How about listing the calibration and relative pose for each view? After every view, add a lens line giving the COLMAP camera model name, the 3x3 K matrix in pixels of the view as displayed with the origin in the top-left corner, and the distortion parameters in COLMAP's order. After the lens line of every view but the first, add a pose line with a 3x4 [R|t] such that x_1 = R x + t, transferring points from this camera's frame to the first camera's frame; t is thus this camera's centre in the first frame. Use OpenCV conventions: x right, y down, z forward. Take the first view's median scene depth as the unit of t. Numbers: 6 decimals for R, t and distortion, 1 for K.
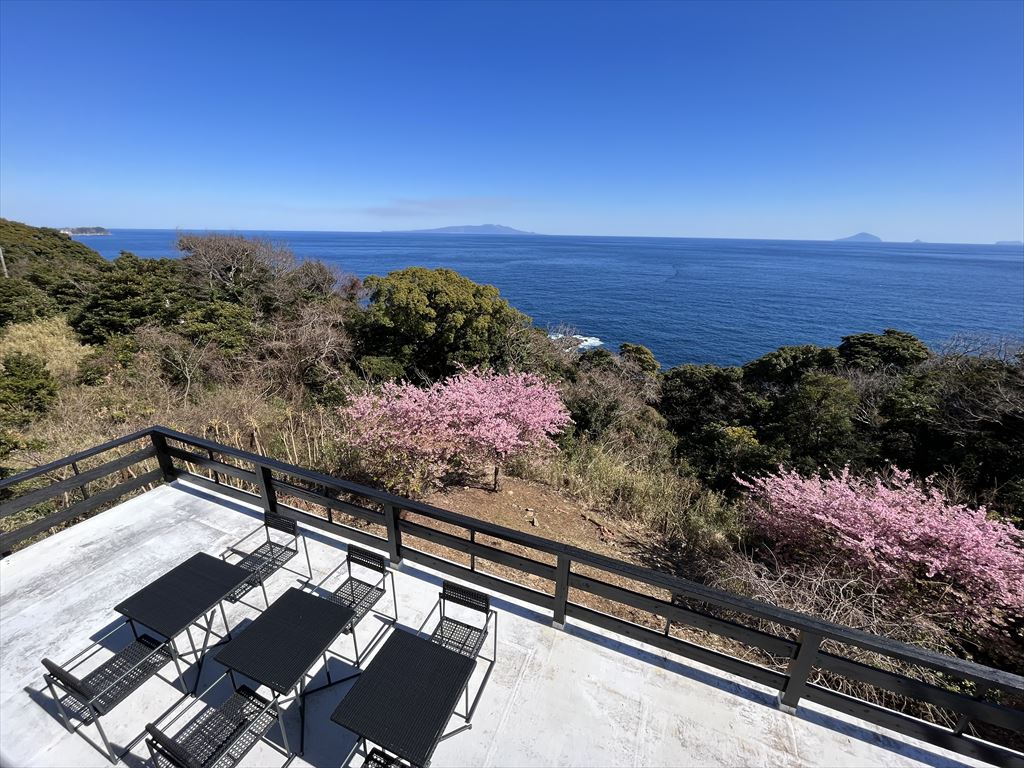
lens RADIAL K [[416.9, 0, 510.6], [0, 416.9, 381.5], [0, 0, 1]] dist [0.000166, -0.000156]
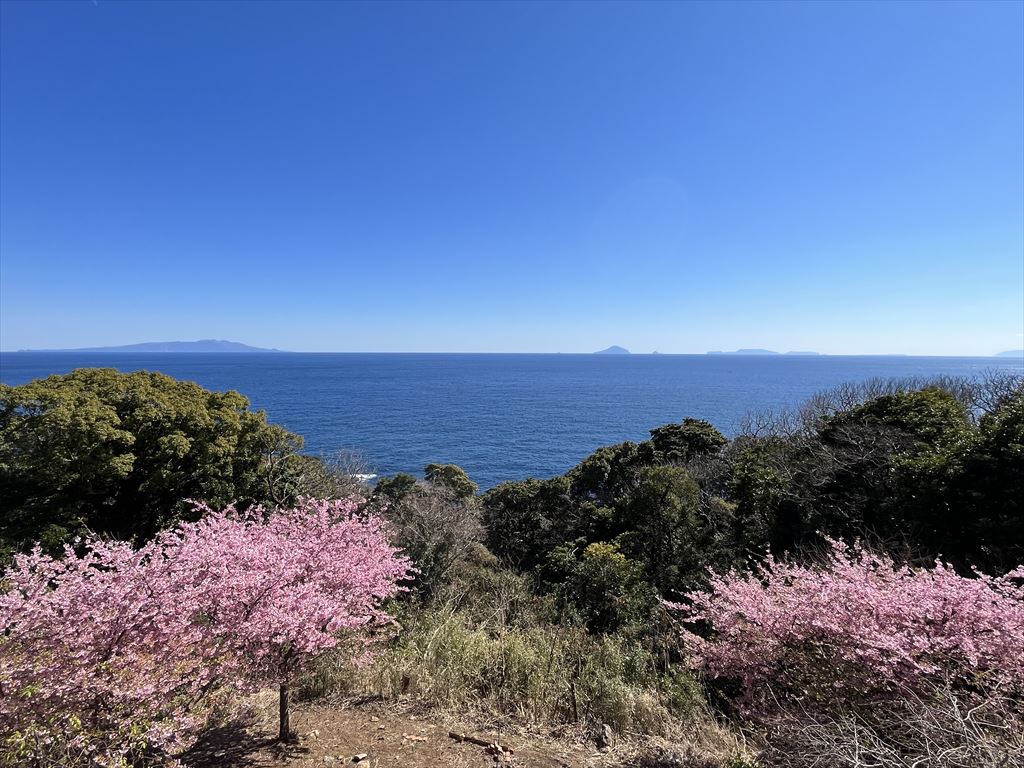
lens RADIAL K [[522.9, 0, 512.0], [0, 522.9, 384.0], [0, 0, 1]] dist [-0.002692, -0.000799]
pose [[0.889975, -0.043567, 0.453924, -0.037093], [0.163883, 0.959478, -0.229223, 0.019288], [-0.425544, 0.278394, 0.861051, 0.120305]]
